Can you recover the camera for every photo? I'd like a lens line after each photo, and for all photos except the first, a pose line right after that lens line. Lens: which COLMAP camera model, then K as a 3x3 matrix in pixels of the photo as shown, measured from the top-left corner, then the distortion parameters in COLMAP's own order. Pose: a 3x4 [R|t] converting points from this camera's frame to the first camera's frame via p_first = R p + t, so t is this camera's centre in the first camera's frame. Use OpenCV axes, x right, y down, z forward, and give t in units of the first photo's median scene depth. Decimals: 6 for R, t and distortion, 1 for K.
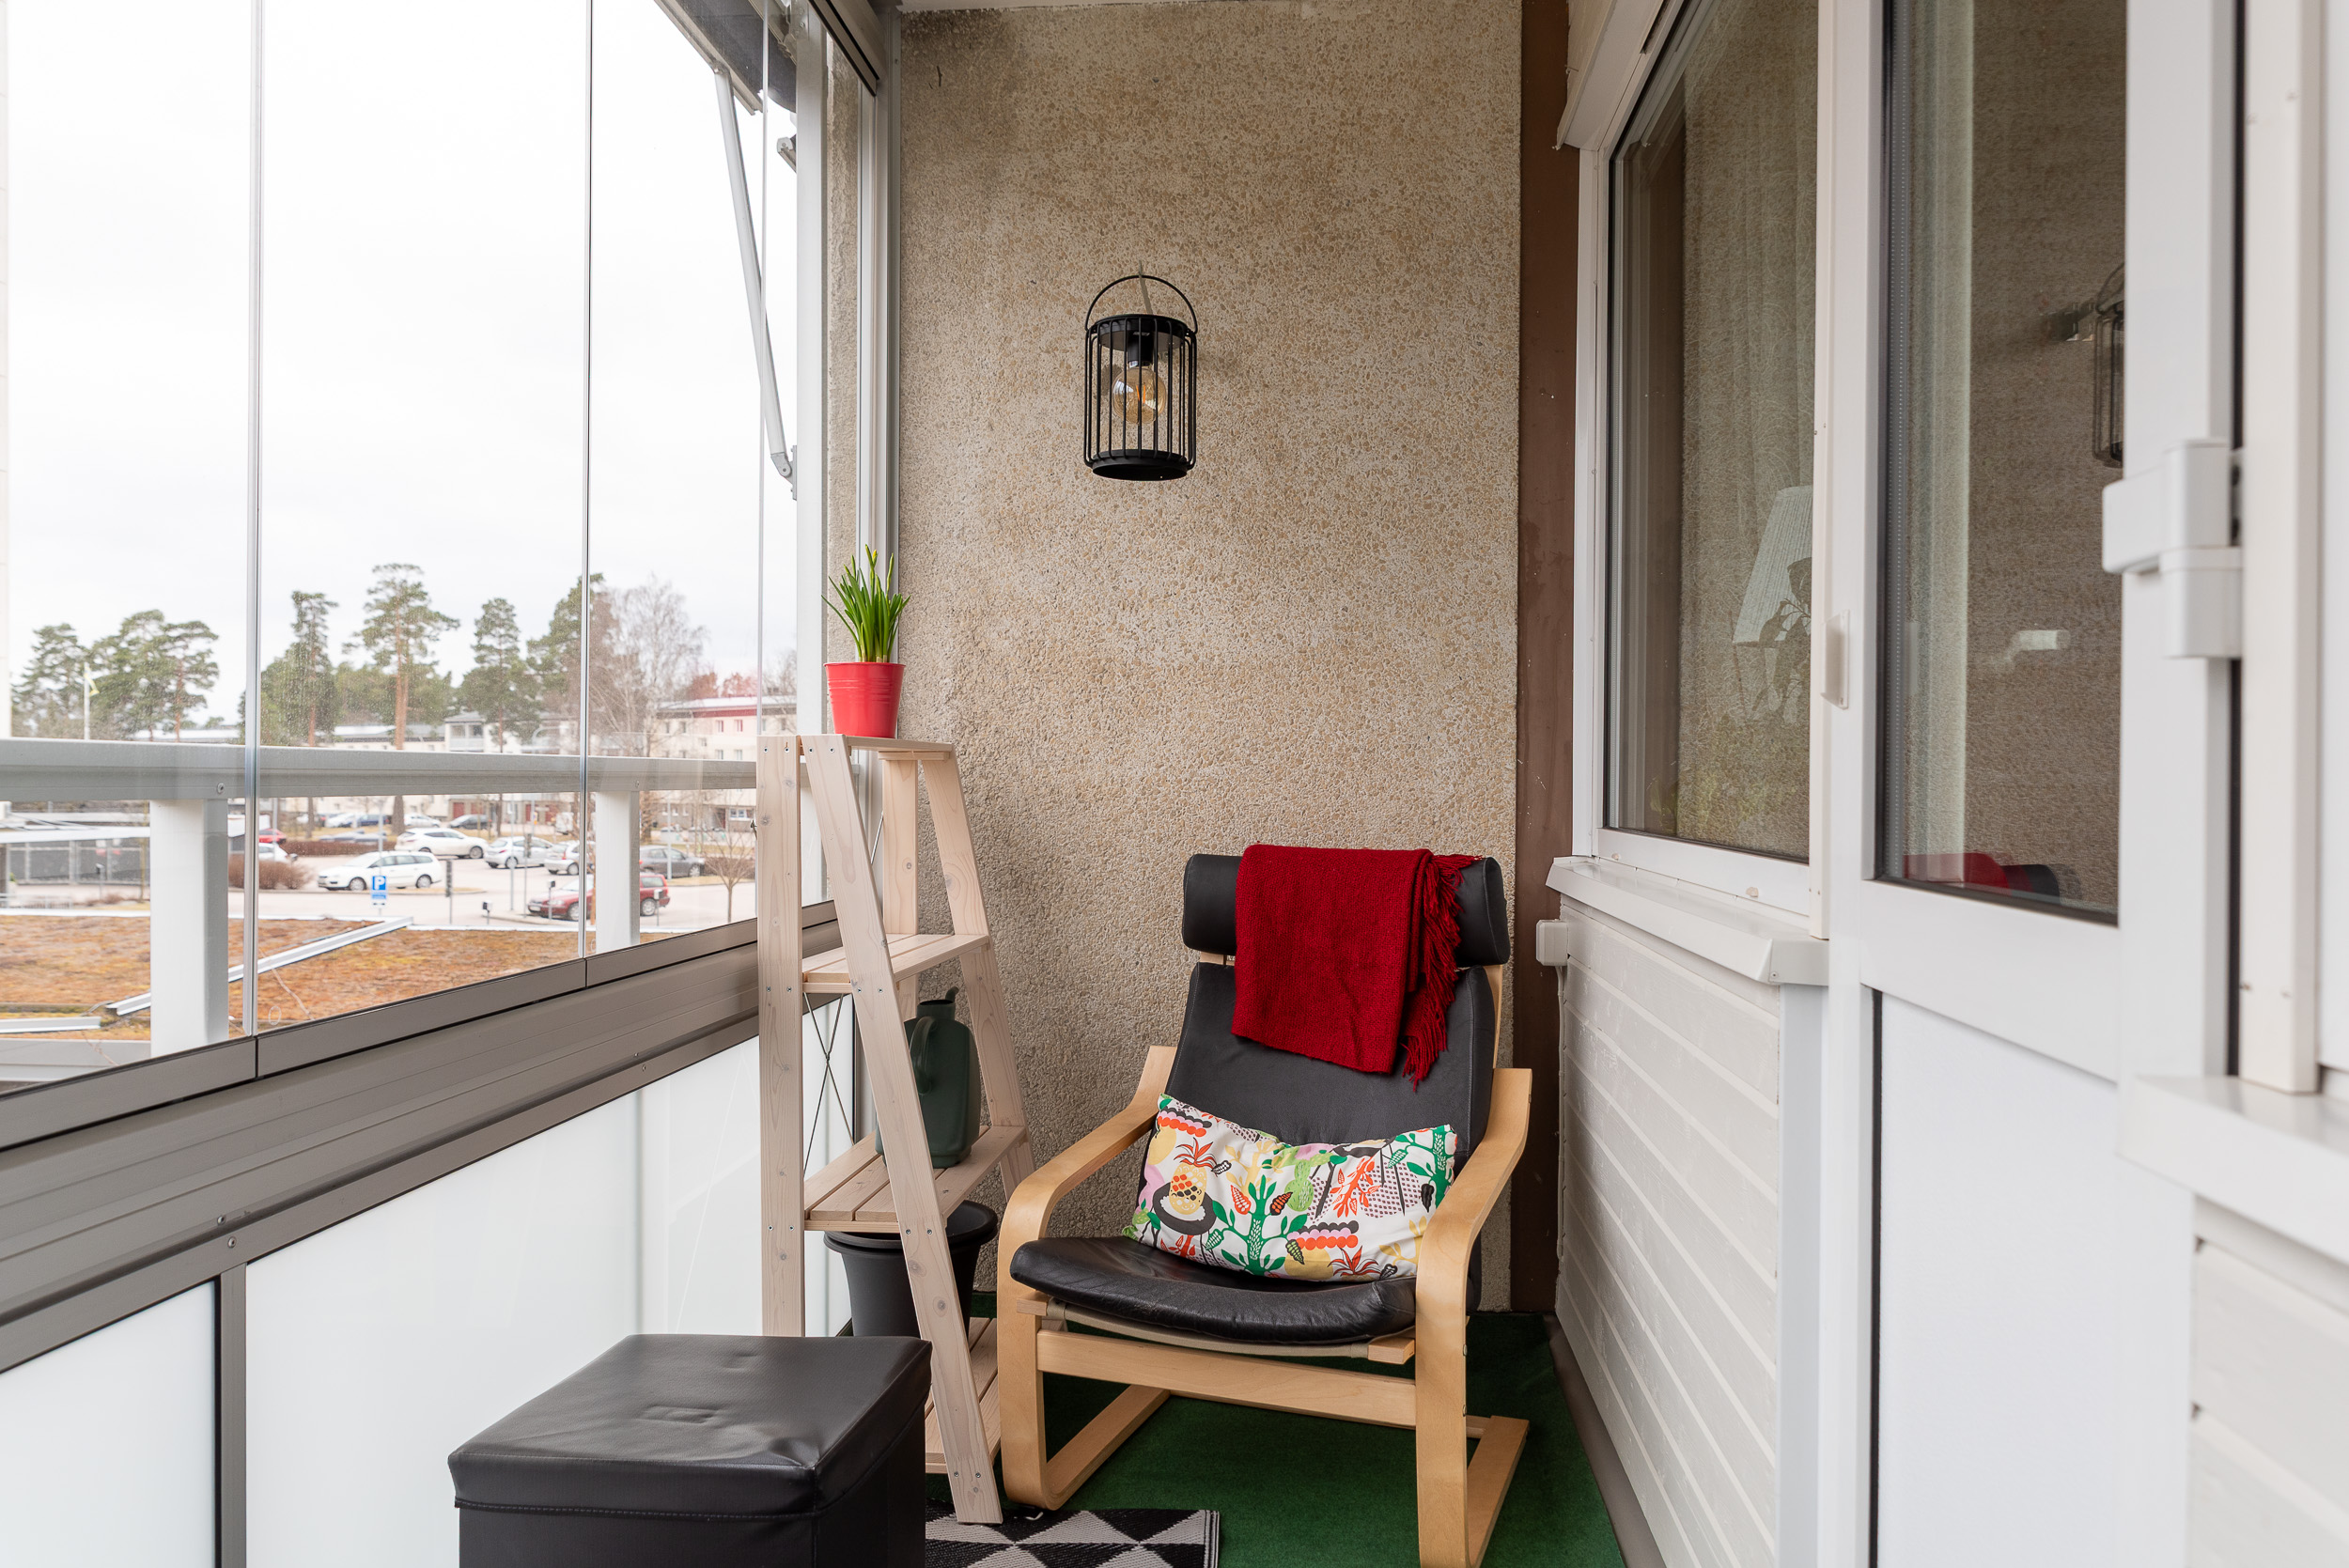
lens RADIAL K [[1553.0, 0, 1174.2], [0, 1553.0, 789.6], [0, 0, 1]] dist [-0.001177, -0.001555]
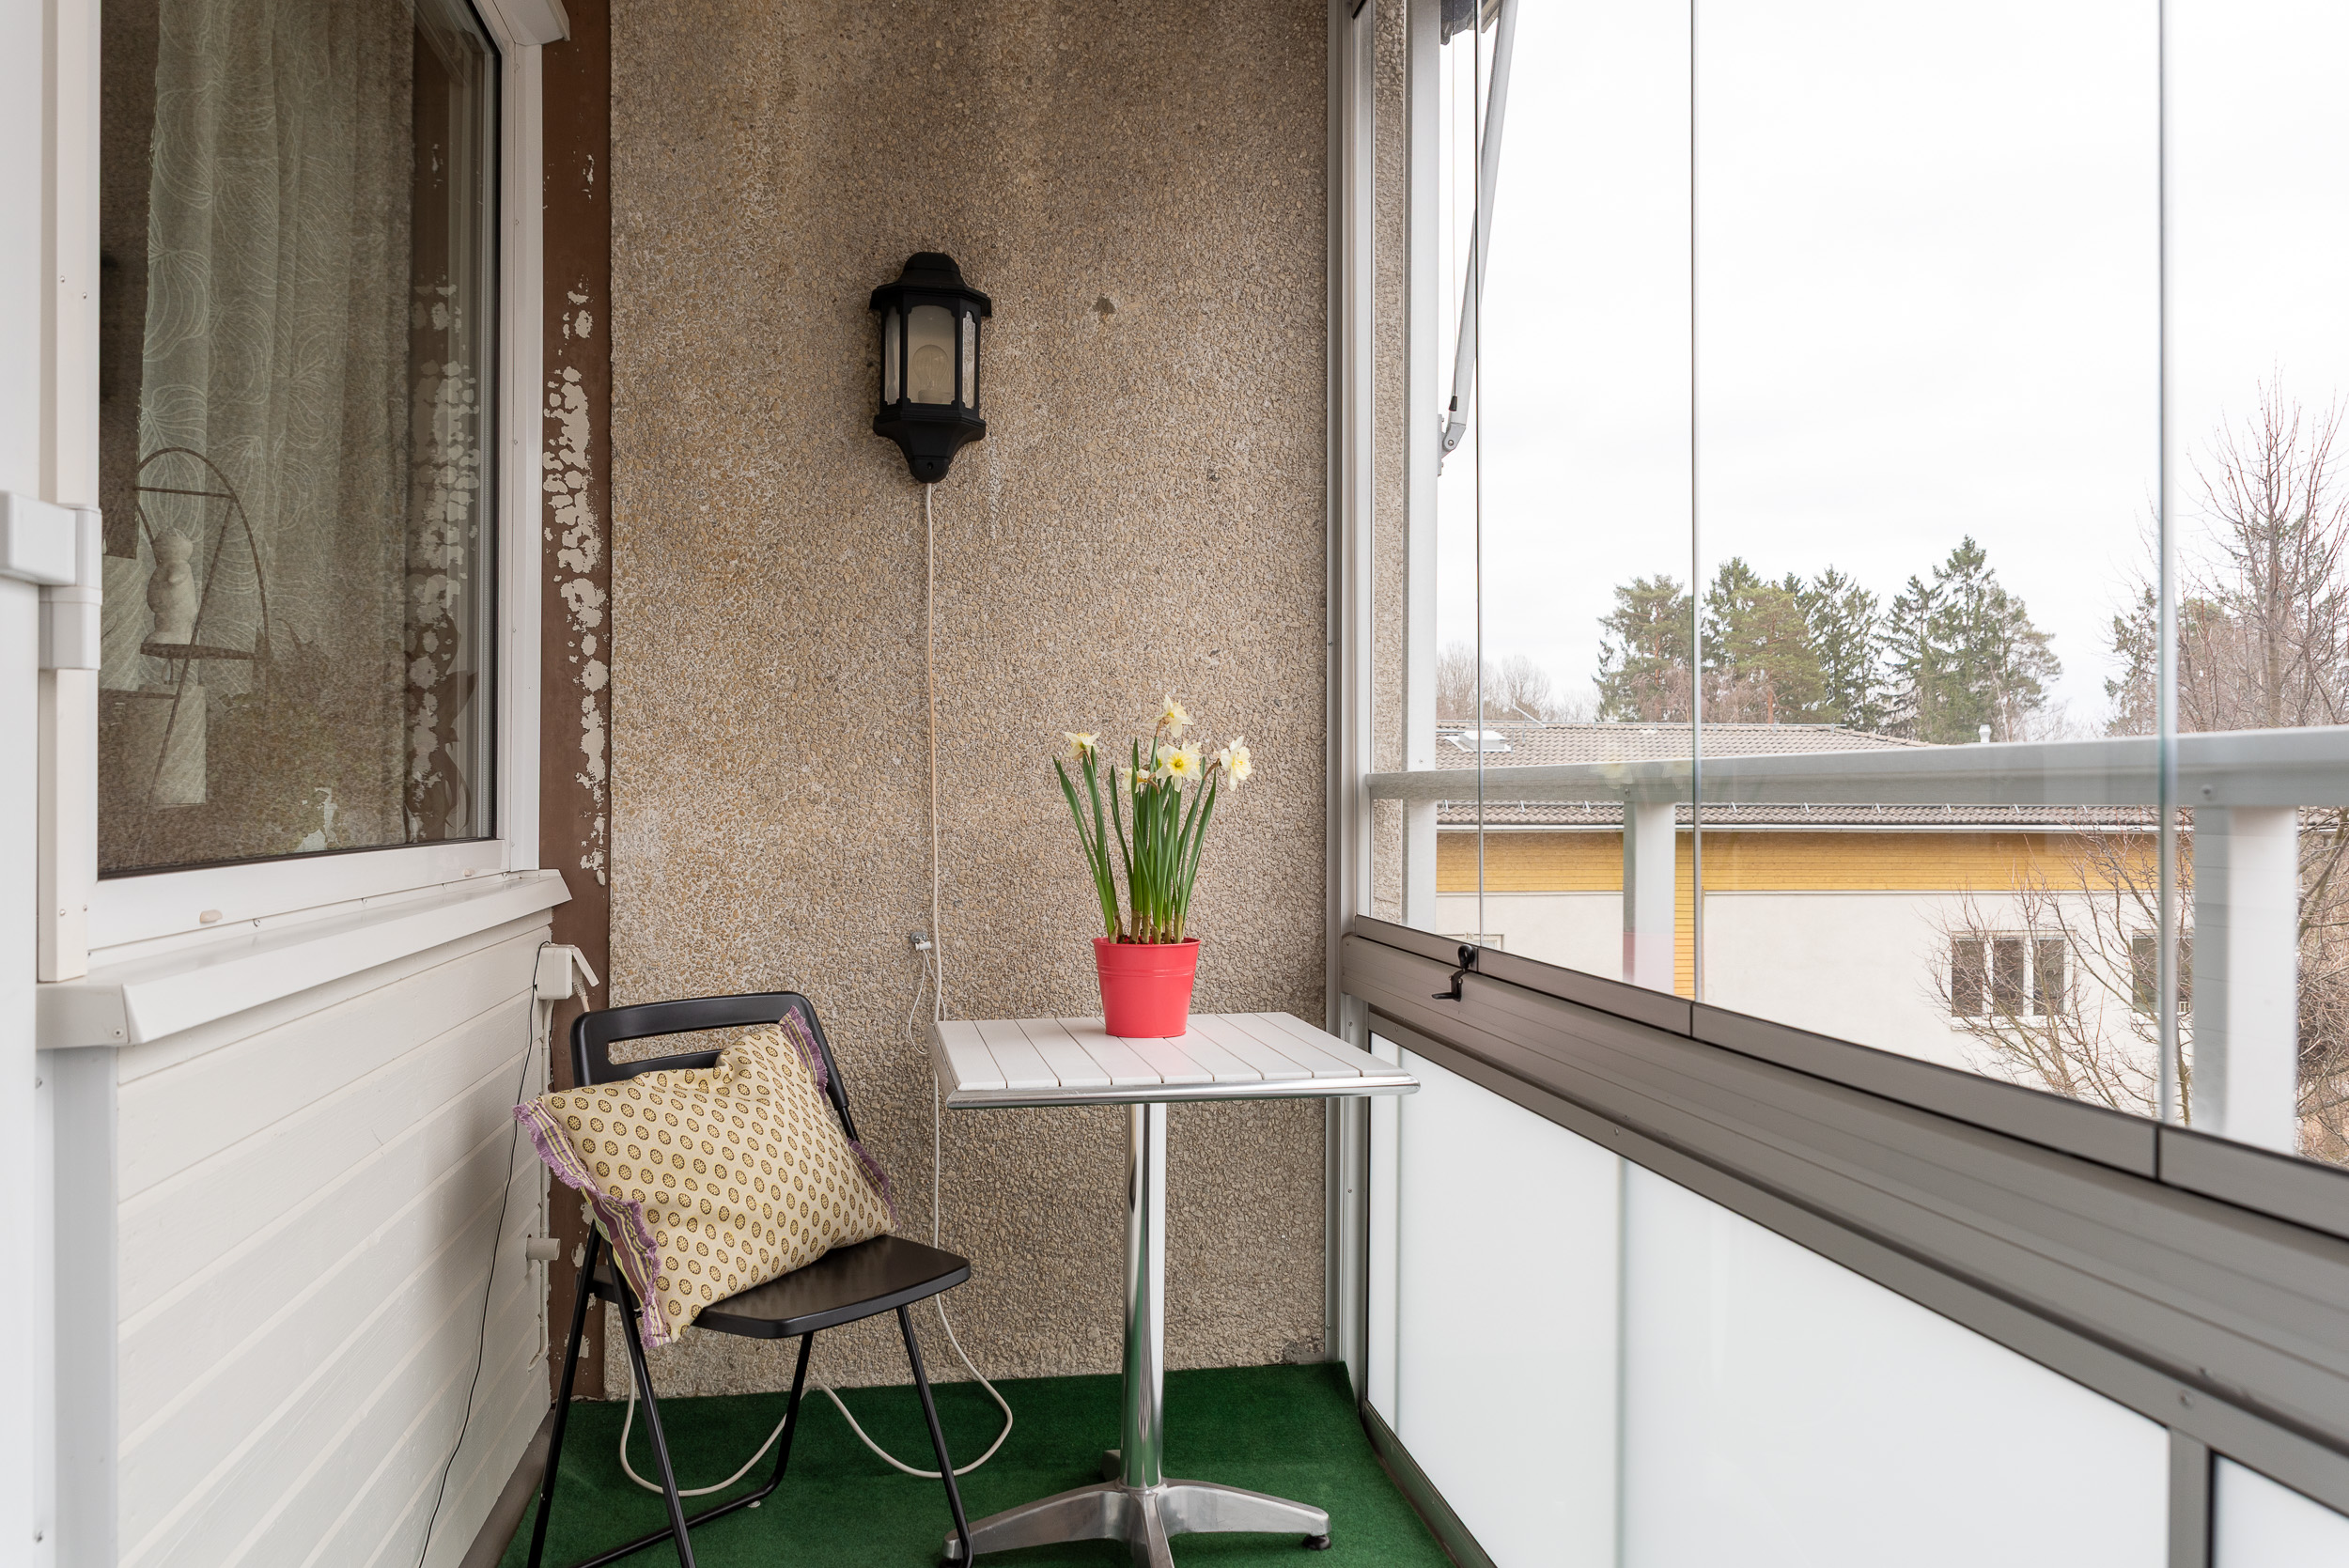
lens RADIAL K [[1553.0, 0, 1174.2], [0, 1553.0, 789.6], [0, 0, 1]] dist [-0.001177, -0.001555]
pose [[-0.964167, 0.006196, -0.265225, 0.058136], [0.005781, 0.999981, 0.002343, -0.006681], [0.265234, 0.000726, -0.964184, 1.602993]]
